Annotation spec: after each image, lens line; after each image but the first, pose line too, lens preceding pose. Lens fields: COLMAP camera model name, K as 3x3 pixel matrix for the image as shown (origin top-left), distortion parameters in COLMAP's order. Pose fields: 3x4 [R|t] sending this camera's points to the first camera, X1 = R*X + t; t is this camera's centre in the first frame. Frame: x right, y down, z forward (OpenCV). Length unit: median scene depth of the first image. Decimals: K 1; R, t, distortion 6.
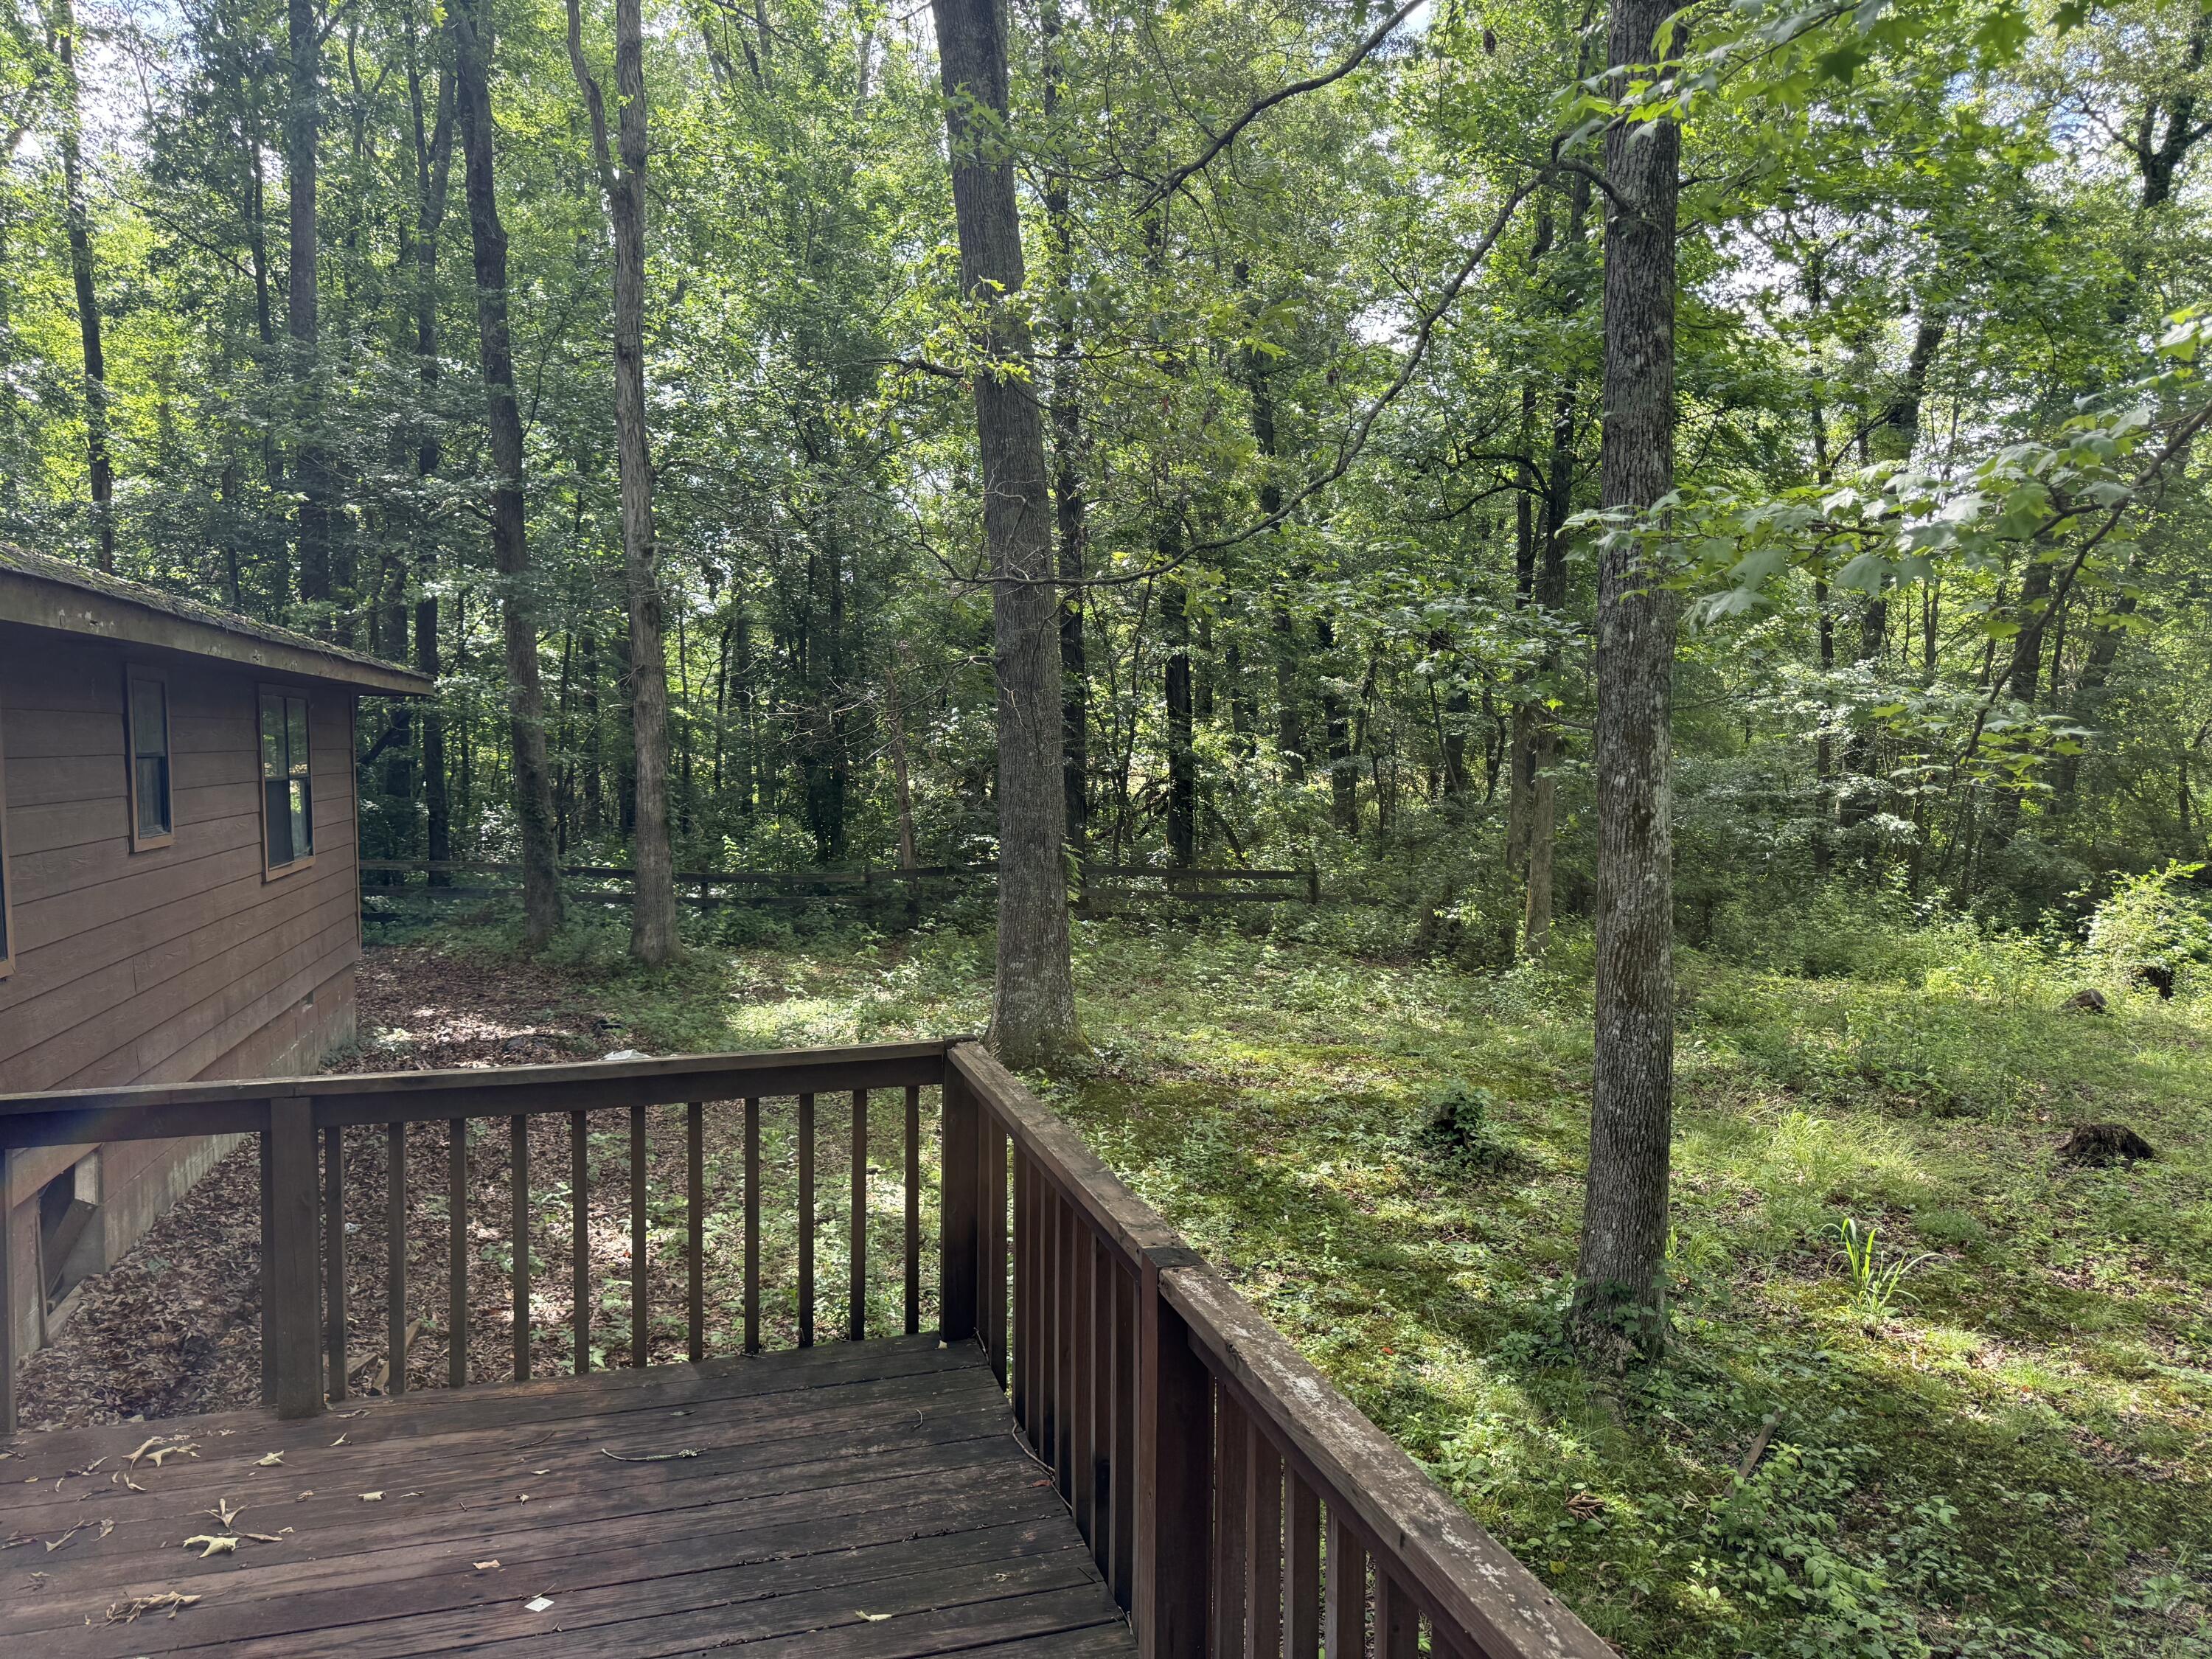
lens RADIAL K [[1577.9, 0, 1118.6], [0, 1577.9, 824.7], [0, 0, 1]] dist [0.039372, -0.038936]
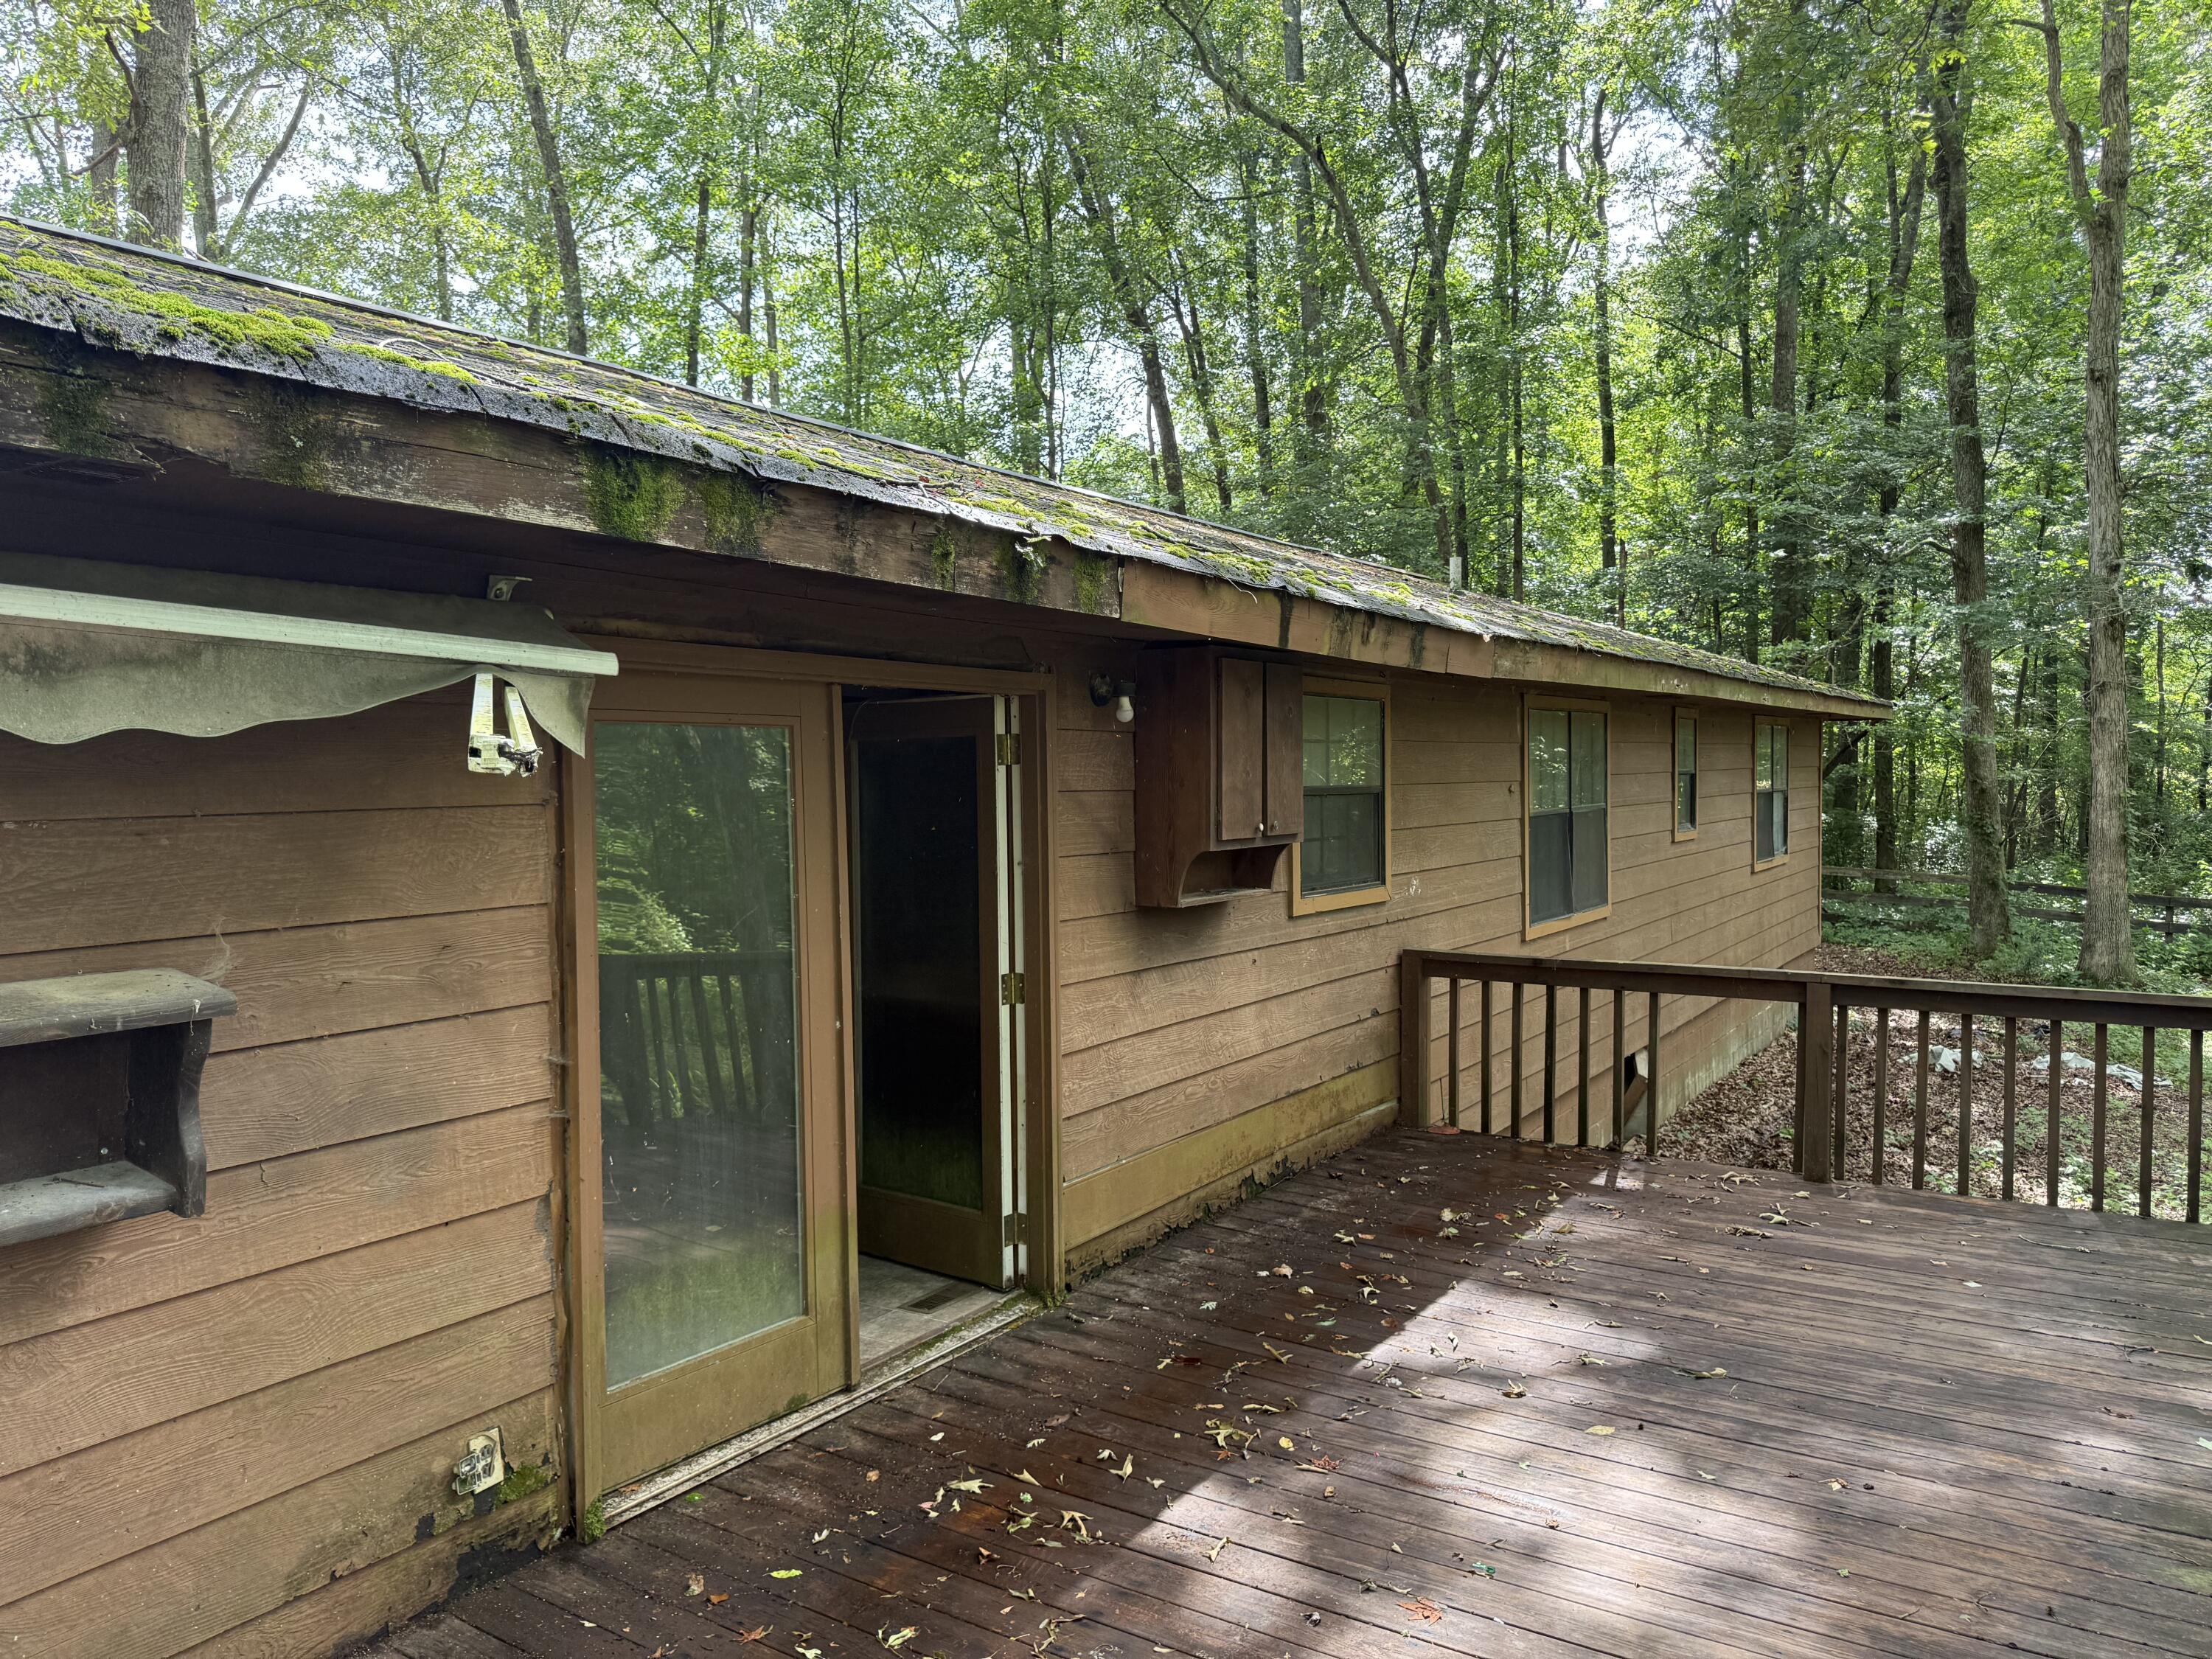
lens RADIAL K [[1577.9, 0, 1109.3], [0, 1577.9, 822.4], [0, 0, 1]] dist [0.039372, -0.038936]
pose [[0.656077, 0.025523, -0.754262, 0.040127], [-0.034372, 0.999401, 0.003920, 0.004478], [0.753911, 0.023353, 0.656562, -0.109575]]
